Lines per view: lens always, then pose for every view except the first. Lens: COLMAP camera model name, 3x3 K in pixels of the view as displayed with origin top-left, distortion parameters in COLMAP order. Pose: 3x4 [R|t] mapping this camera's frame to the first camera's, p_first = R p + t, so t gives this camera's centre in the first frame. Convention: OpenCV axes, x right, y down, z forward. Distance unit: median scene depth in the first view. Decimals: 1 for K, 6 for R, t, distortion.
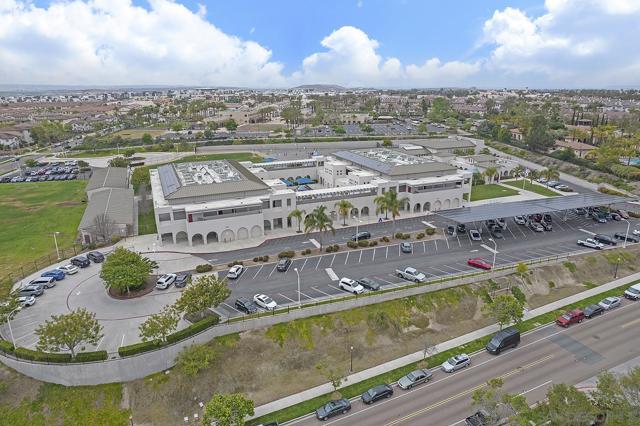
lens RADIAL K [[410.8, 0, 317.6], [0, 410.8, 212.2], [0, 0, 1]] dist [-0.057828, 0.044812]
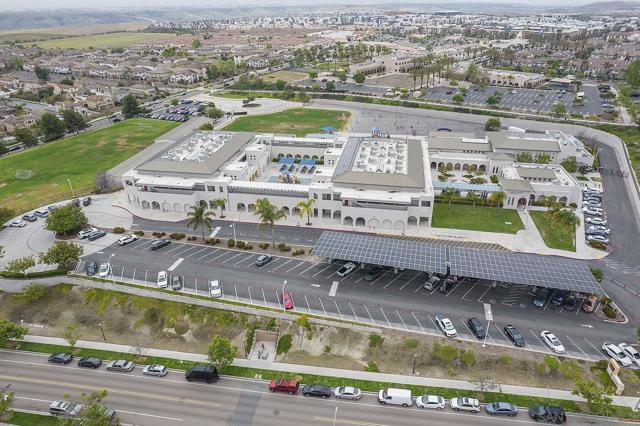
lens RADIAL K [[410.8, 0, 316.0], [0, 410.8, 218.5], [0, 0, 1]] dist [-0.057828, 0.044812]
pose [[0.832774, 0.261181, -0.488131, 0.876225], [-0.163660, 0.958455, 0.233622, -0.308629], [0.528869, -0.114667, 0.840922, 0.203231]]
